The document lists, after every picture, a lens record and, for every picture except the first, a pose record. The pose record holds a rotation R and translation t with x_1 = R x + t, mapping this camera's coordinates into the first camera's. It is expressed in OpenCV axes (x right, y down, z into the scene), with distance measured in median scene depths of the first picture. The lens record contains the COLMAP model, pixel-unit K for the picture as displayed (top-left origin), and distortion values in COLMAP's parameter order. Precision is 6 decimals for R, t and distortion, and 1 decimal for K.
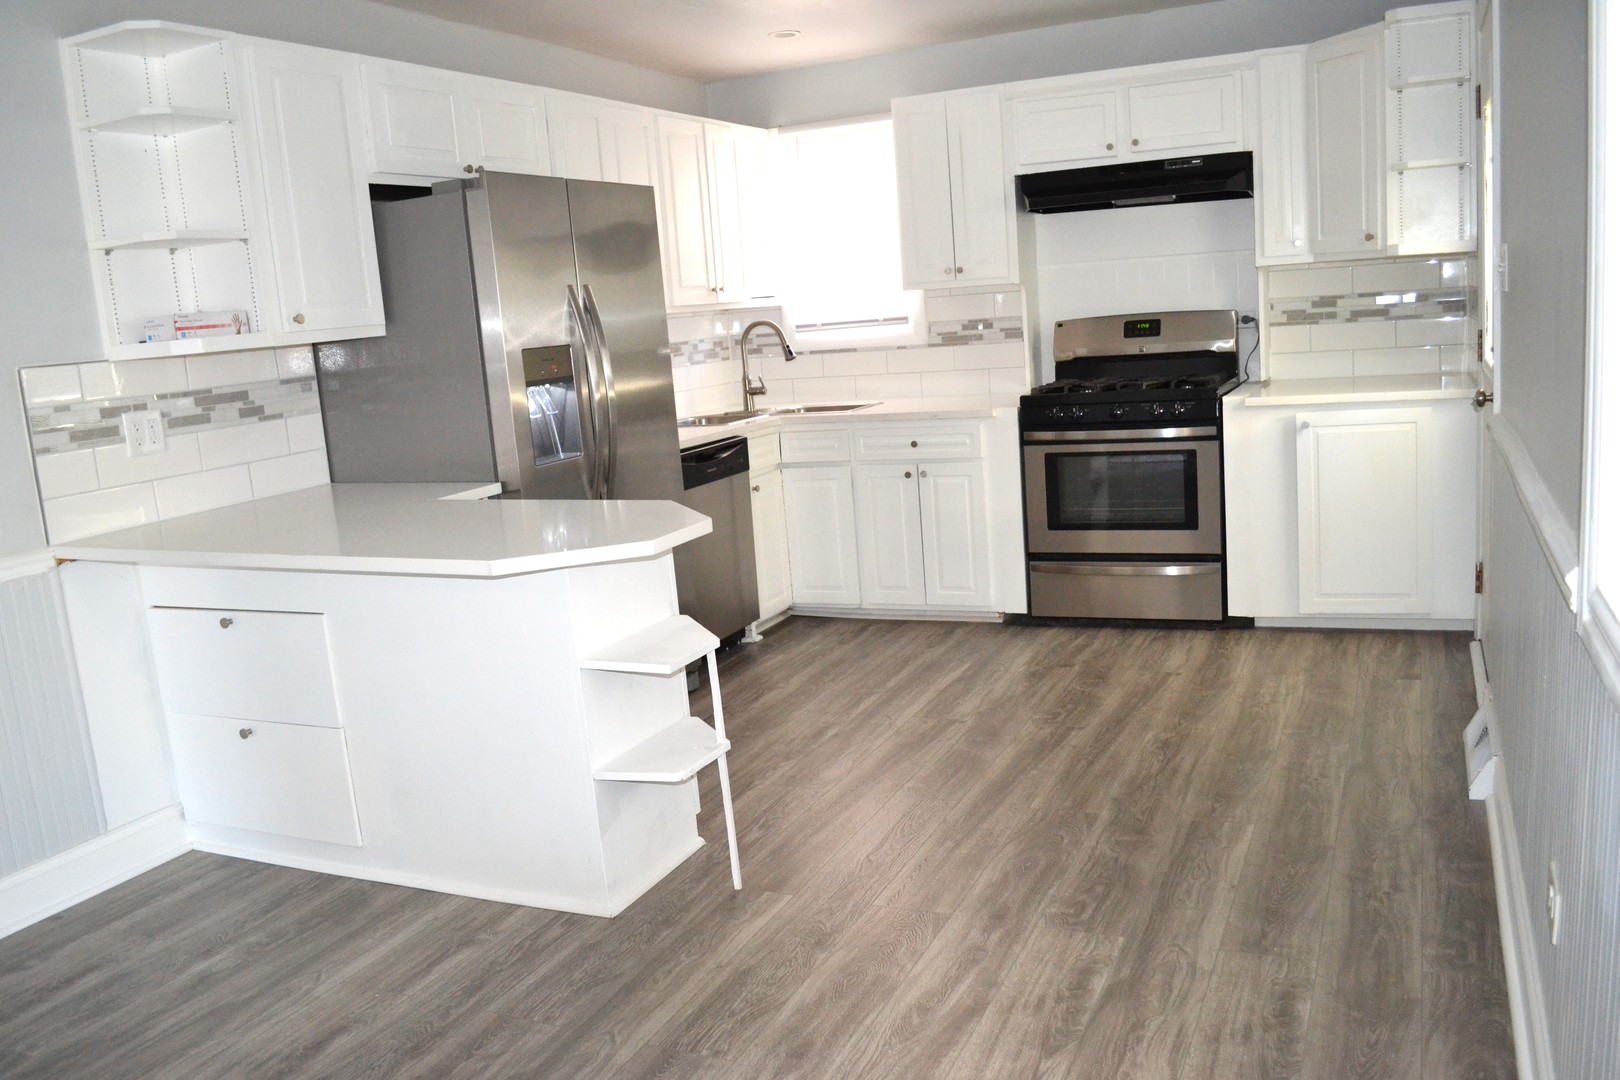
lens RADIAL K [[1272.8, 0, 820.5], [0, 1272.8, 555.0], [0, 0, 1]] dist [-0.083674, 0.011824]
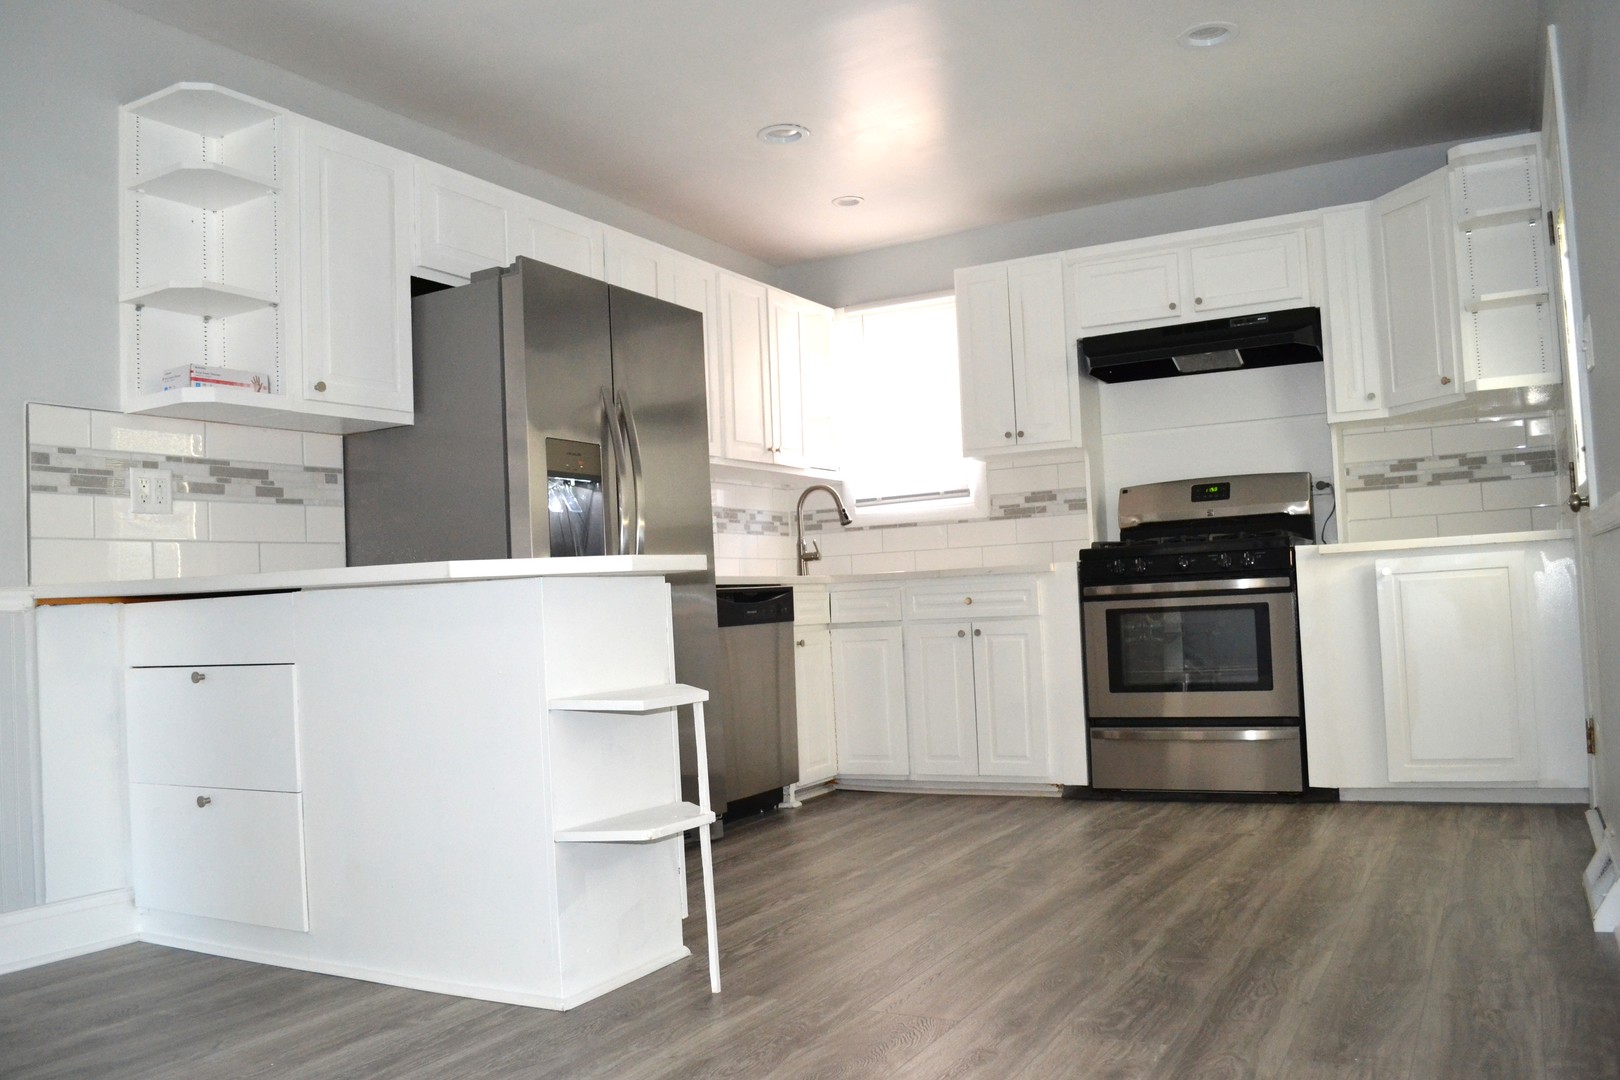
lens RADIAL K [[1272.8, 0, 808.2], [0, 1272.8, 526.8], [0, 0, 1]] dist [-0.083674, 0.011824]
pose [[0.996529, 0.027153, -0.078697, 0.041822], [-0.043633, 0.975425, -0.215968, 0.104225], [0.070899, 0.218652, 0.973224, 0.081824]]
